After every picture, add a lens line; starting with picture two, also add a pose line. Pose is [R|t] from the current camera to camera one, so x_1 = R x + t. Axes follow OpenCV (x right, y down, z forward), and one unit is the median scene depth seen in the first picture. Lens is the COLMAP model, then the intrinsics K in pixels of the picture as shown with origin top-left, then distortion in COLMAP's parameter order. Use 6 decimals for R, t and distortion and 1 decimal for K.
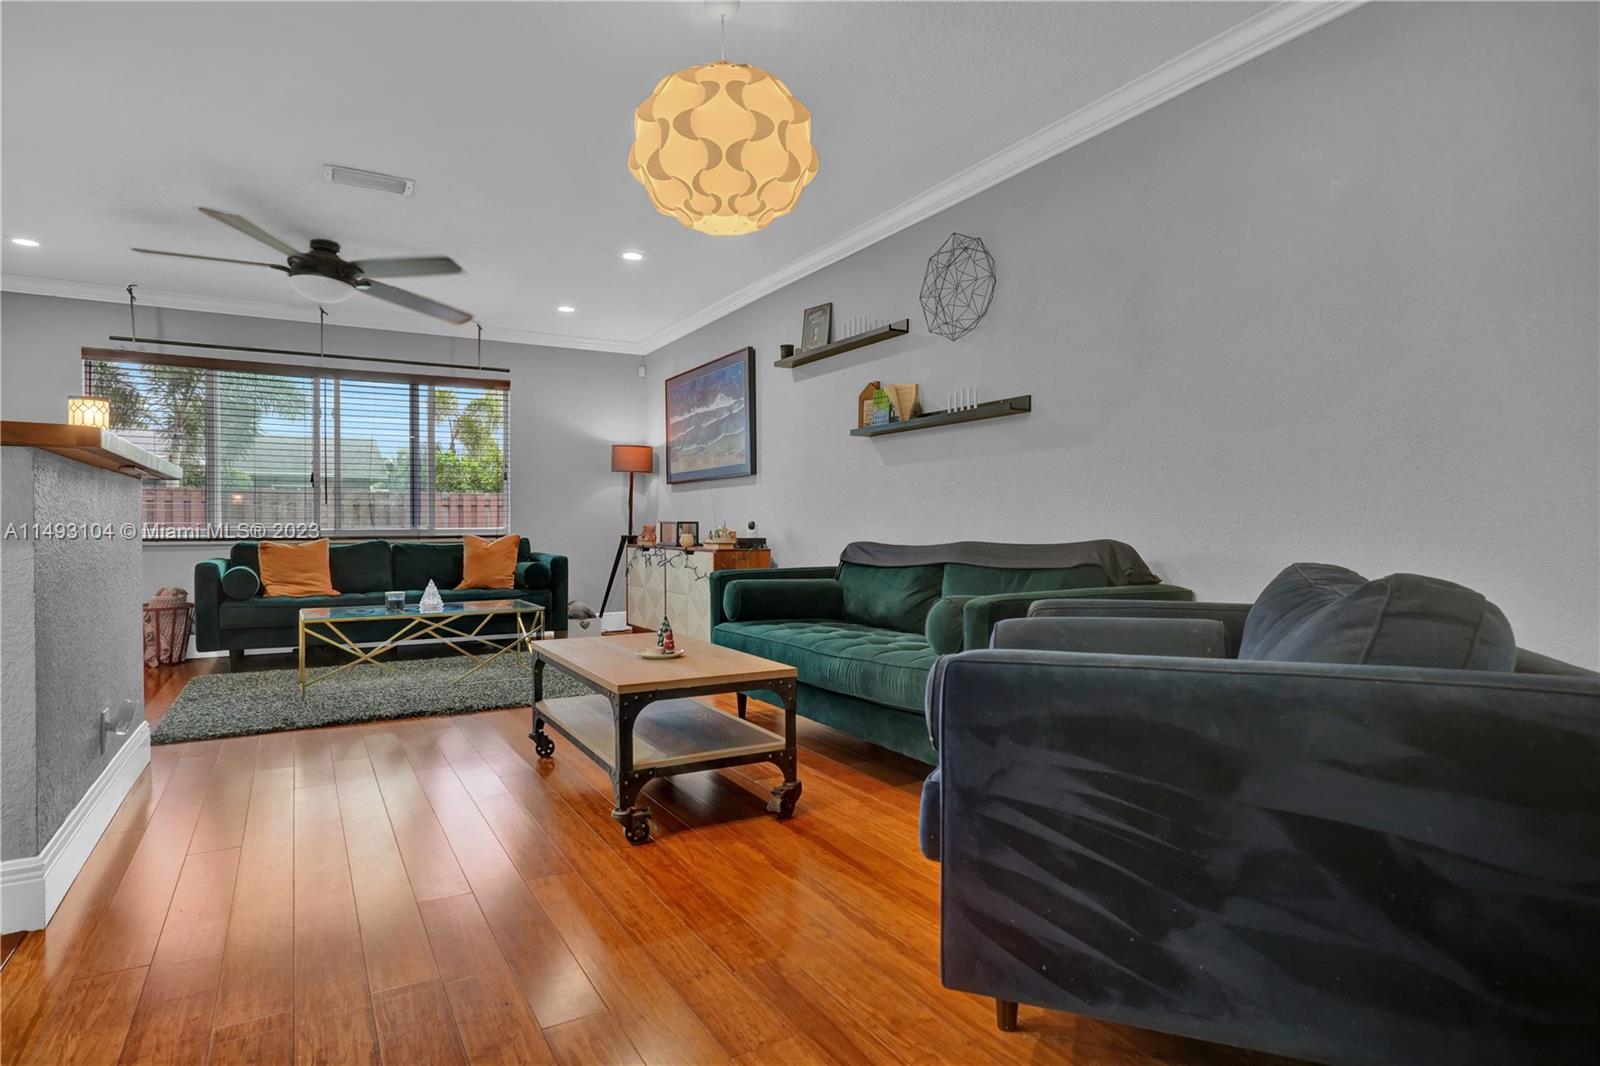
lens RADIAL K [[896.9, 0, 800.0], [0, 896.9, 533.0], [0, 0, 1]] dist [-0.001358, -0.000401]
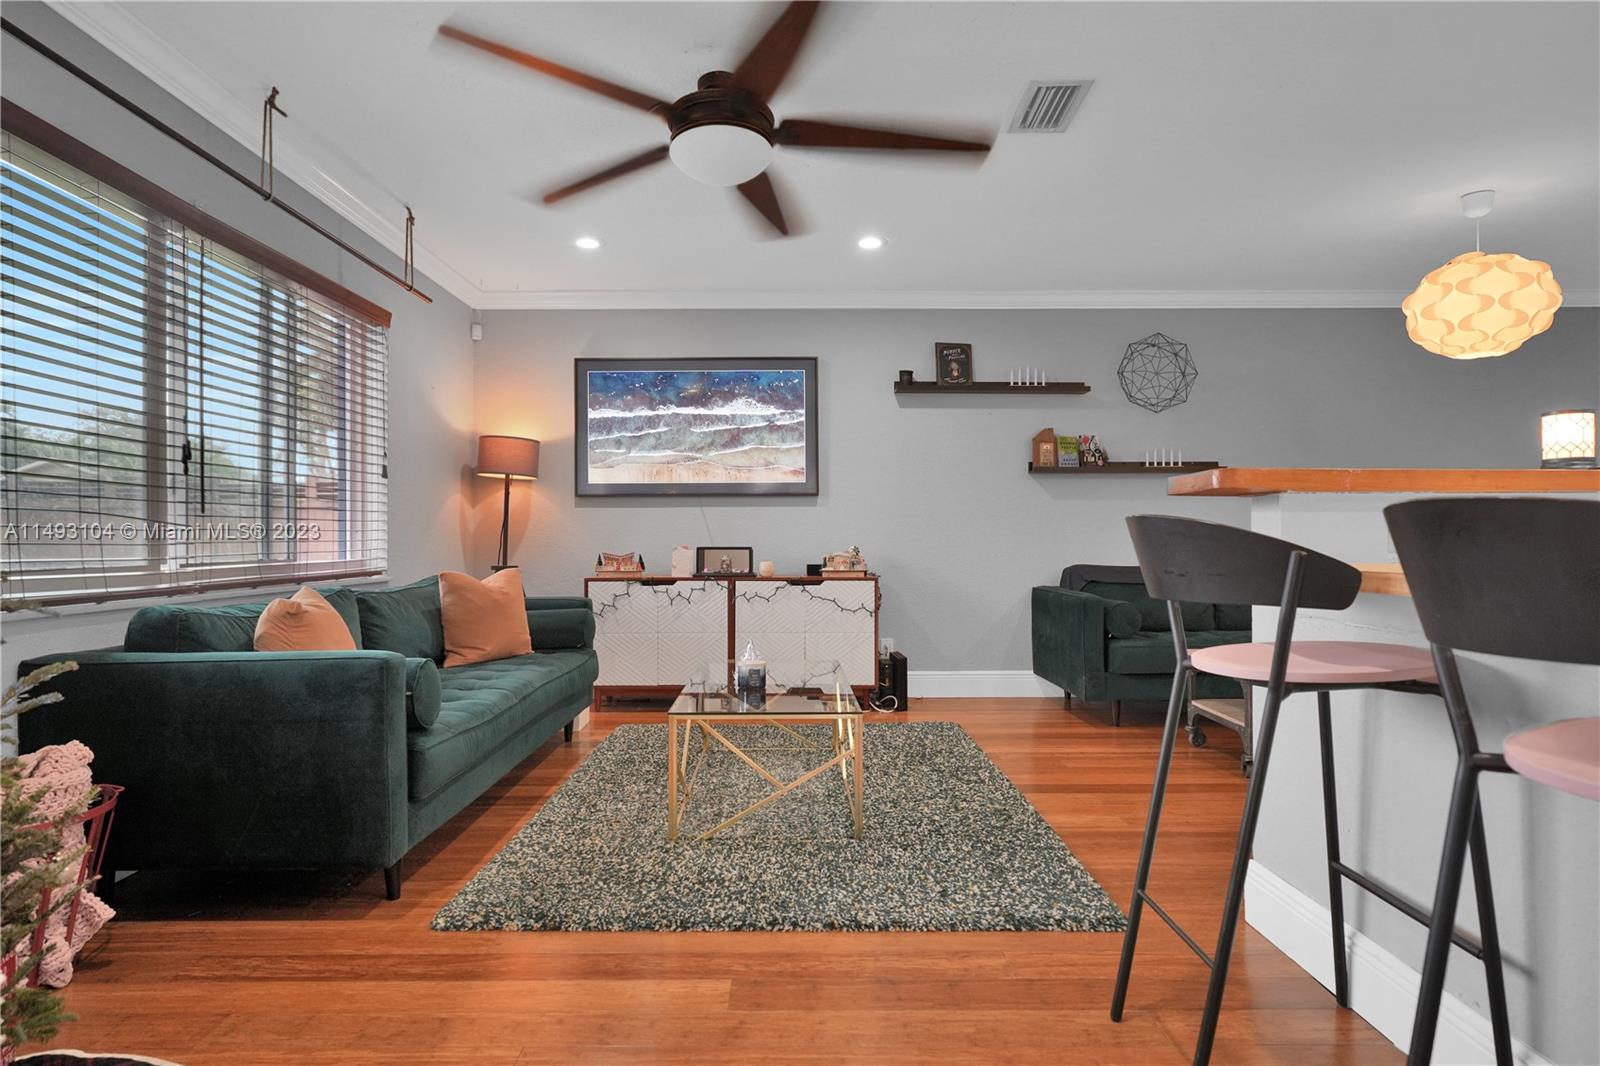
lens RADIAL K [[896.9, 0, 800.0], [0, 896.9, 533.0], [0, 0, 1]] dist [-0.001358, -0.000401]
pose [[0.488499, 0.006026, 0.872544, -0.901721], [0.002135, 0.999965, -0.008101, -0.022091], [-0.872562, 0.005821, 0.488469, 0.600327]]
